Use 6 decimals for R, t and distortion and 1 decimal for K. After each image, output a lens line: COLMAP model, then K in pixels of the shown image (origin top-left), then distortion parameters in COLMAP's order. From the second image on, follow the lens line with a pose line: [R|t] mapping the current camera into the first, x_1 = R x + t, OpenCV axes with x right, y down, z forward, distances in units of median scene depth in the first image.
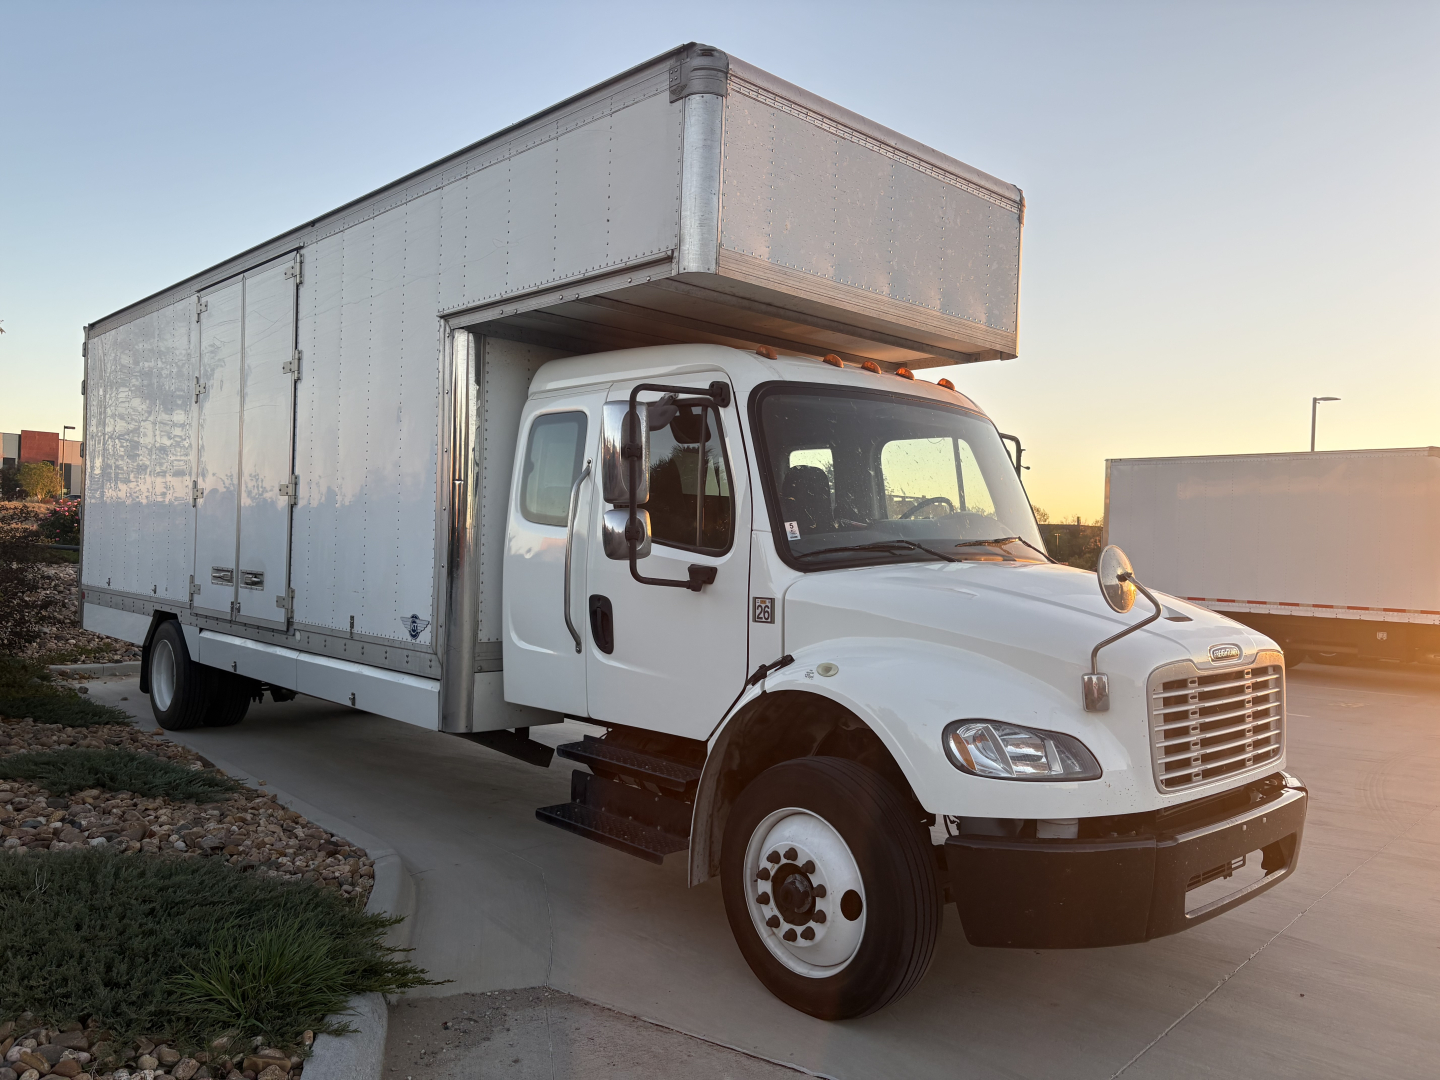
lens RADIAL K [[1106.0, 0, 719.8], [0, 1106.0, 535.0], [0, 0, 1]] dist [0.055004, 0.001580]
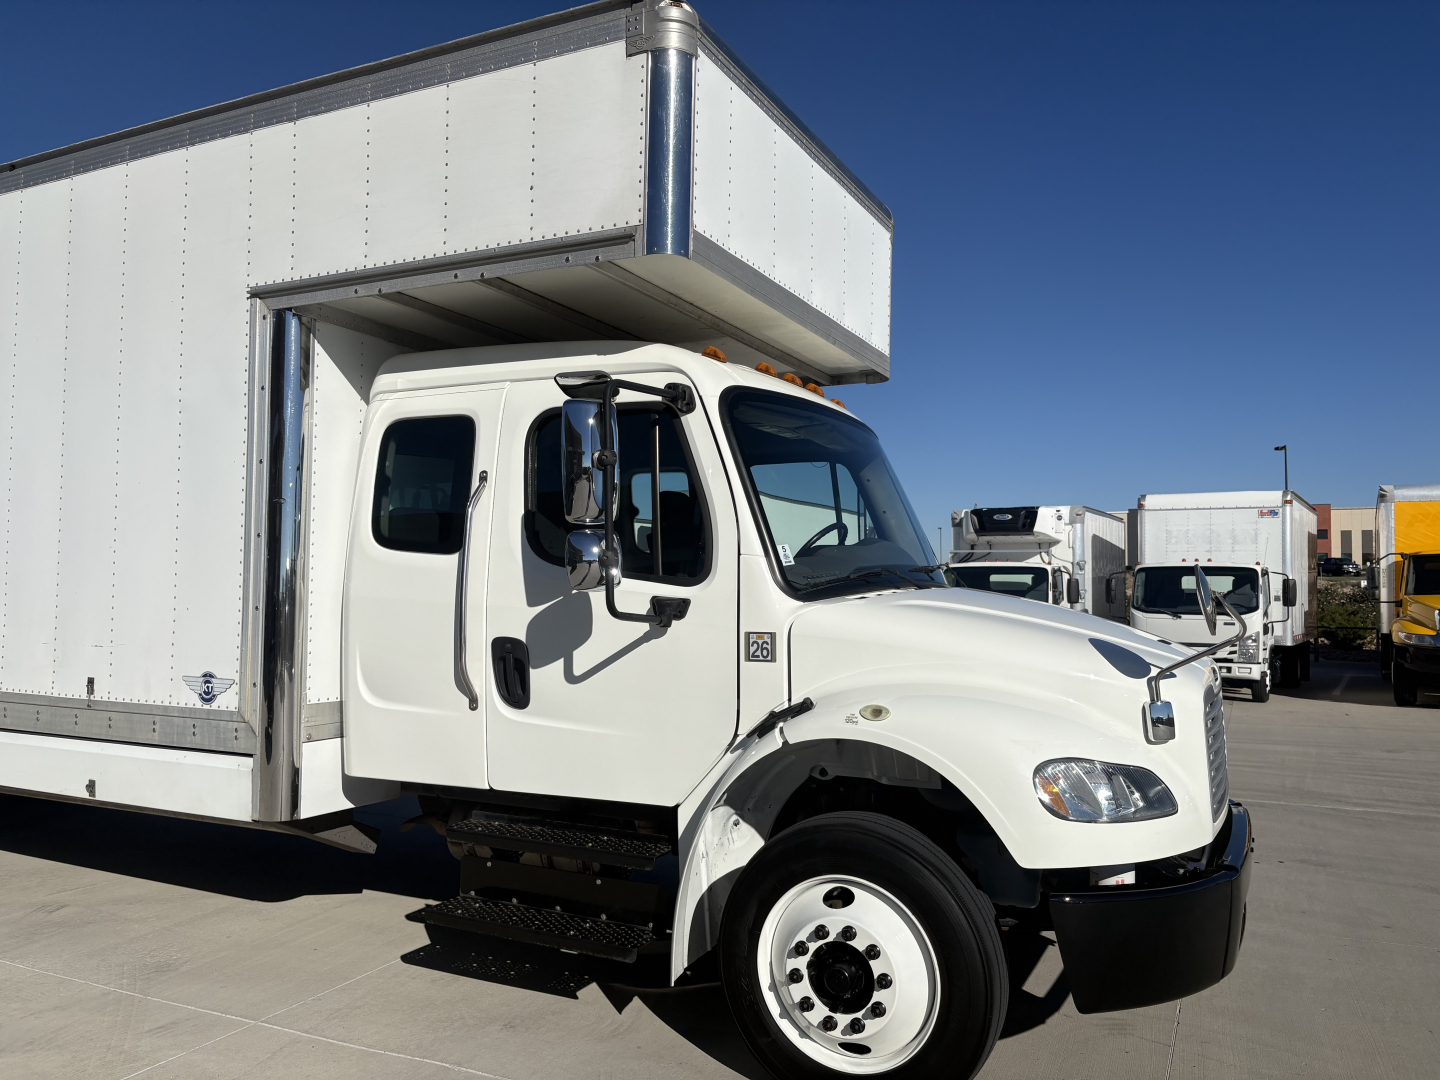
lens RADIAL K [[1110.2, 0, 719.9], [0, 1110.2, 540.6], [0, 0, 1]] dist [0.032021, -0.019800]
pose [[0.940560, 0.000751, 0.339628, -0.262908], [0.011292, 0.999376, -0.033481, 0.012791], [-0.339441, 0.035325, 0.939964, 0.183267]]
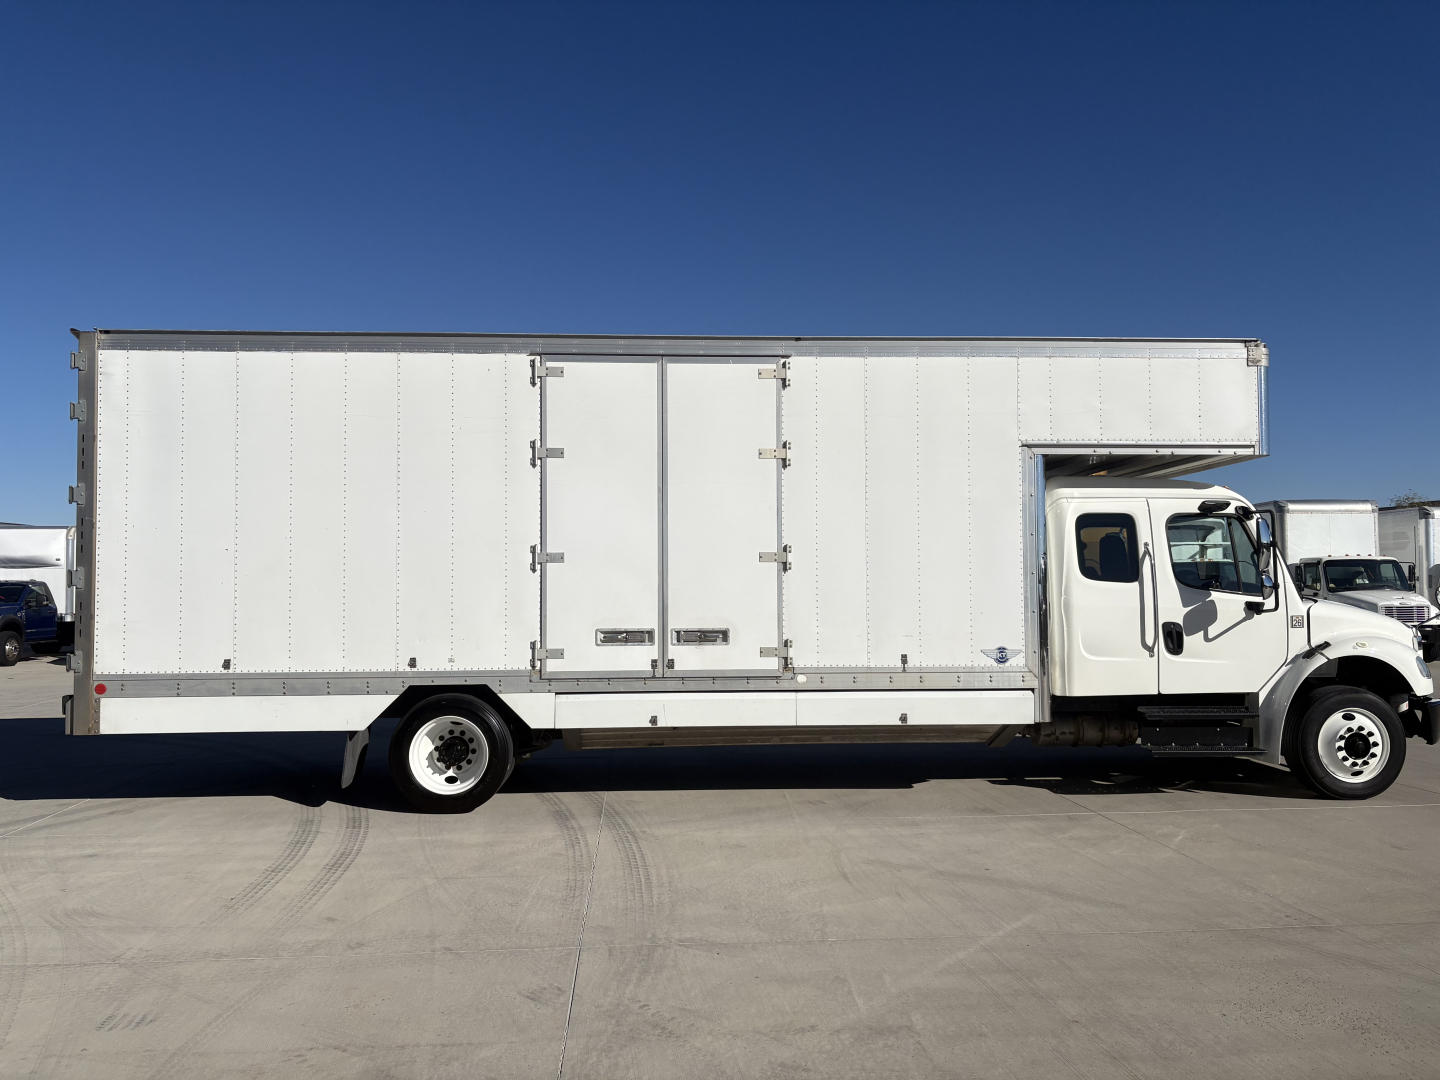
lens RADIAL K [[1110.2, 0, 712.8], [0, 1110.2, 543.1], [0, 0, 1]] dist [0.032021, -0.019800]
pose [[0.634606, 0.001526, 0.772835, -2.108163], [0.017150, 0.999724, -0.016056, -0.059850], [-0.772646, 0.023443, 0.634404, 0.478032]]
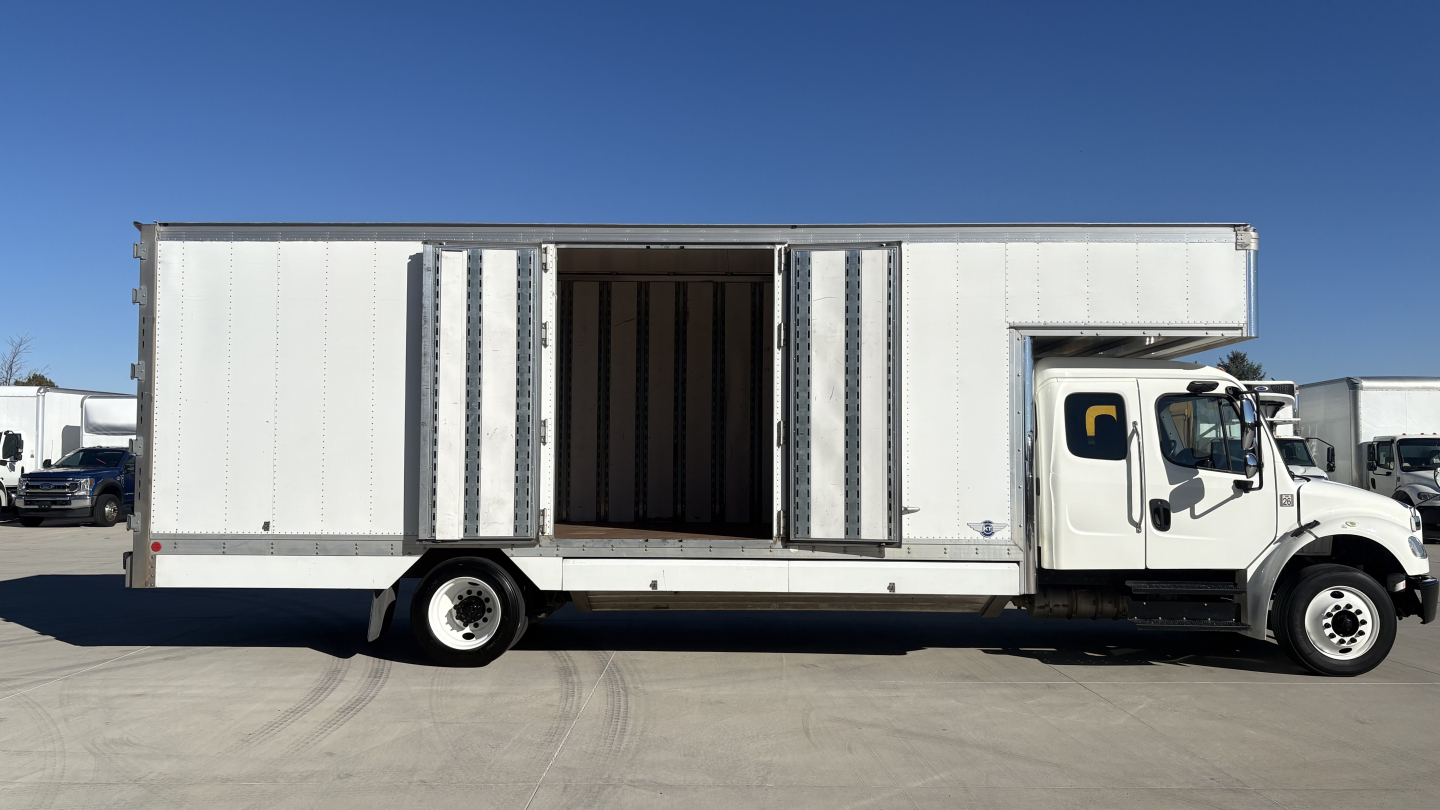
lens RADIAL K [[1108.9, 0, 712.5], [0, 1108.9, 411.4], [0, 0, 1]] dist [0.029207, -0.003485]
pose [[0.692720, 0.008580, 0.721156, -2.093133], [0.008680, 0.999758, -0.020233, -0.063296], [-0.721155, 0.020276, 0.692477, 0.289427]]
